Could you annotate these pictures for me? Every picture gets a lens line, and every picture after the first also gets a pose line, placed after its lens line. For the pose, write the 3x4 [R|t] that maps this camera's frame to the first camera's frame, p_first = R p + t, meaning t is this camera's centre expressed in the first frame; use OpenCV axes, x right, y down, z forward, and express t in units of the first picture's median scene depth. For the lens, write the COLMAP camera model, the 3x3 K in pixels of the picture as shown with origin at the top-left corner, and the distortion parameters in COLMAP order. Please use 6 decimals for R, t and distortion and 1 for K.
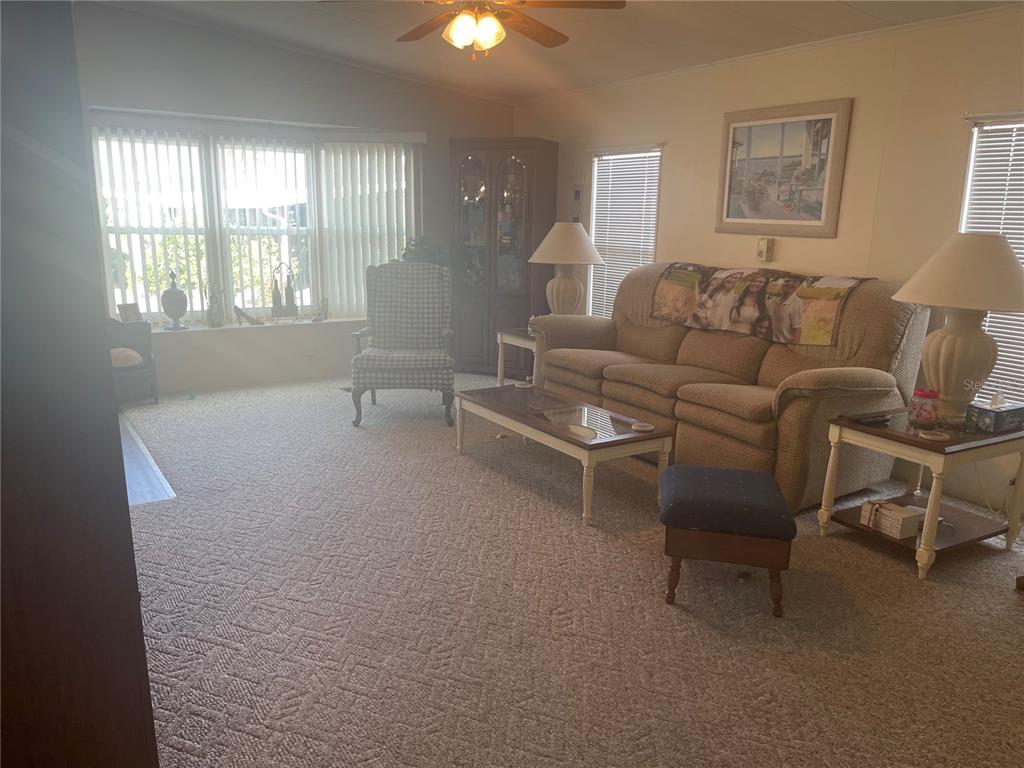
lens RADIAL K [[769.5, 0, 511.8], [0, 769.5, 387.3], [0, 0, 1]] dist [0.012855, -0.001444]
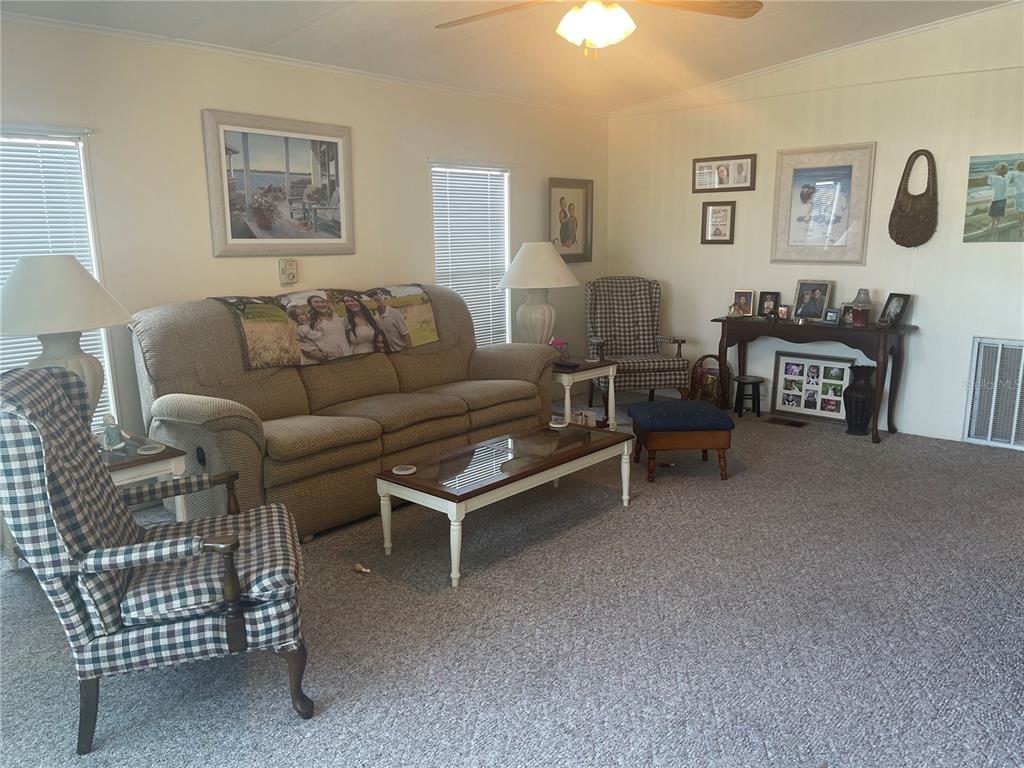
lens RADIAL K [[769.5, 0, 512.1], [0, 769.5, 382.0], [0, 0, 1]] dist [0.012855, -0.001444]
pose [[-0.253766, -0.194286, 0.947553, -0.674091], [0.219424, 0.942518, 0.252018, -0.238057], [-0.942049, 0.271869, -0.196548, 1.010275]]
